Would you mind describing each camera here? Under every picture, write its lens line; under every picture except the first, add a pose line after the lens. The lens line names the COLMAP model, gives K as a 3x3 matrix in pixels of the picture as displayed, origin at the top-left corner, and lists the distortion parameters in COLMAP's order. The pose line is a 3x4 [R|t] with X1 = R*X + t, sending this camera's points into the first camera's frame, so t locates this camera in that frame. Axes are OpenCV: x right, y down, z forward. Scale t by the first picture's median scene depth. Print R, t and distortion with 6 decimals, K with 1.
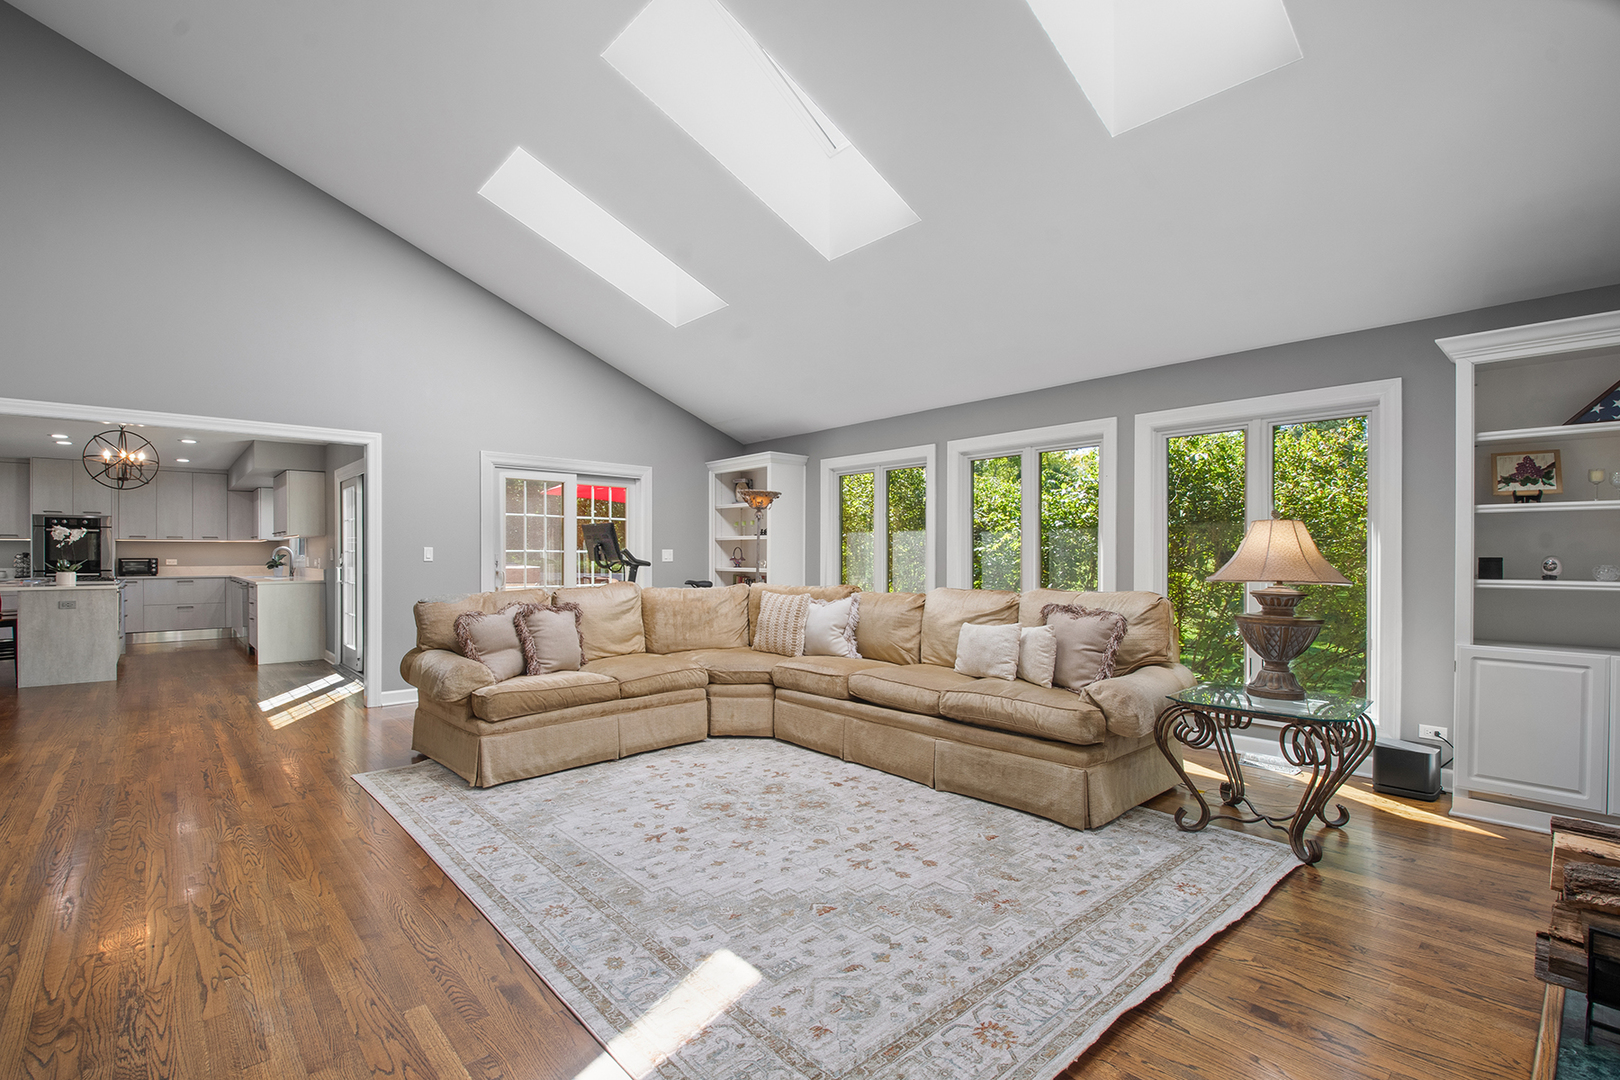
lens RADIAL K [[739.0, 0, 755.6], [0, 739.0, 558.3], [0, 0, 1]] dist [0.030076, -0.000147]
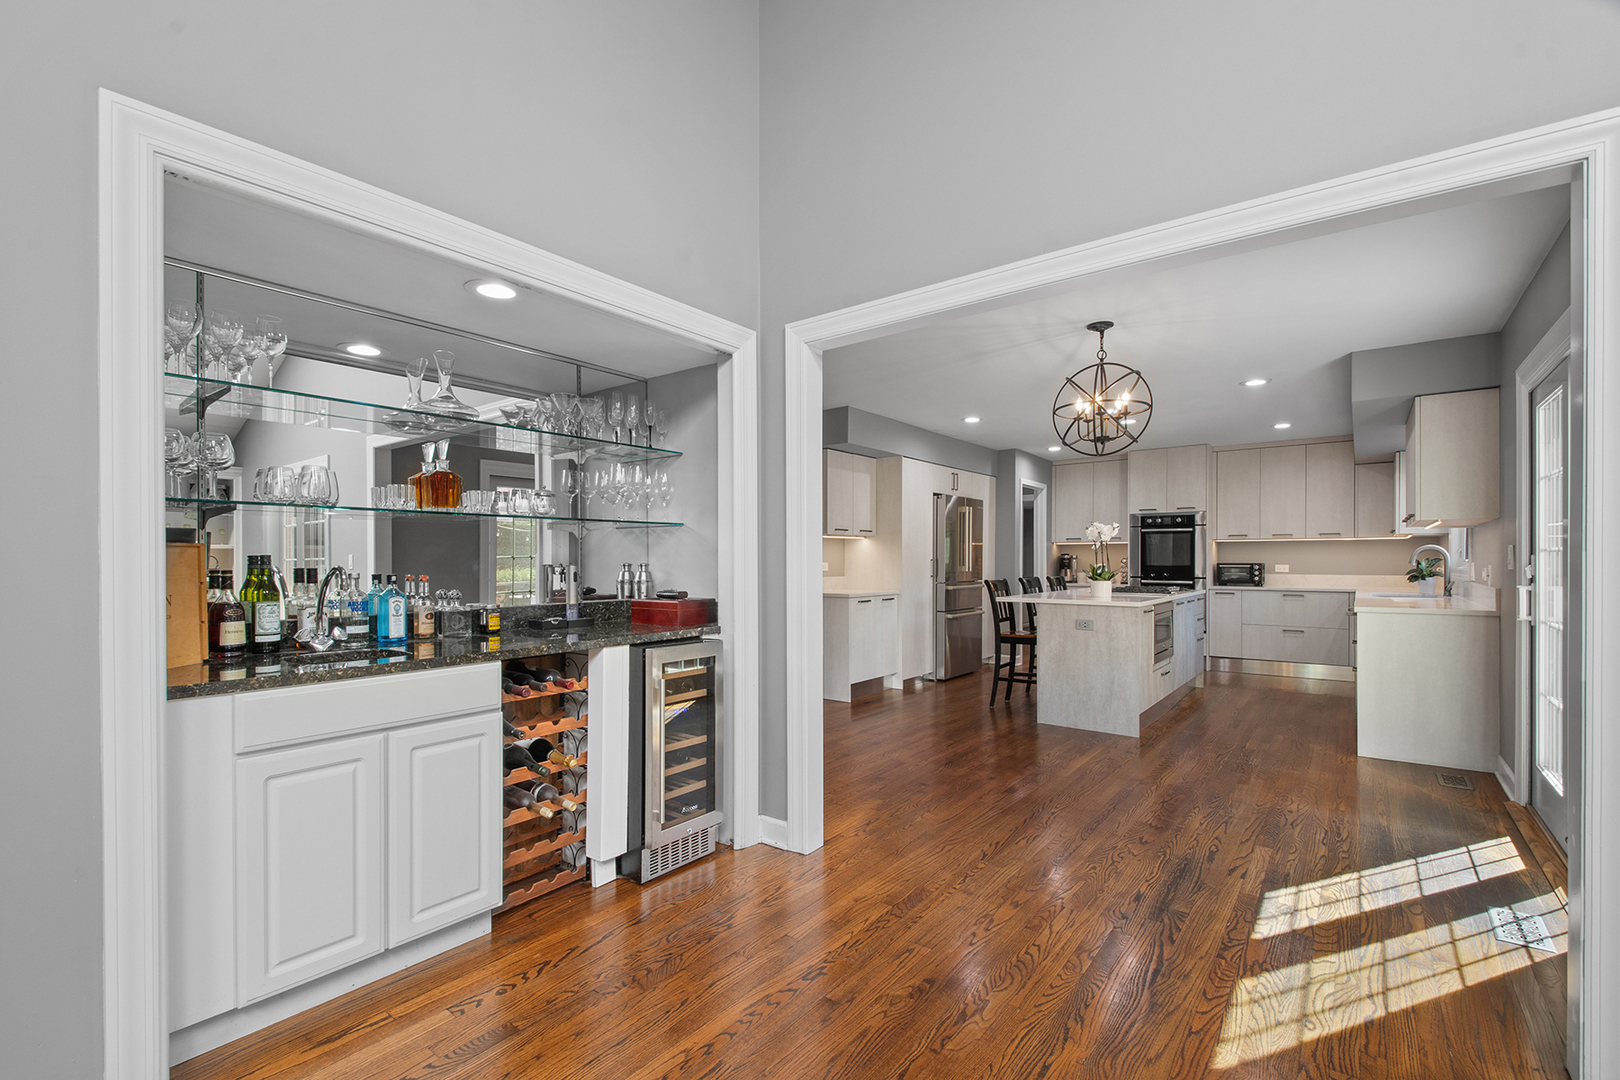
lens RADIAL K [[717.1, 0, 775.9], [0, 717.1, 557.2], [0, 0, 1]] dist [0.000881, 0.000204]
pose [[0.197294, -0.003118, -0.980339, -0.412042], [-0.004108, 0.999984, -0.004007, -0.003159], [0.980336, 0.004818, 0.197278, 0.861220]]
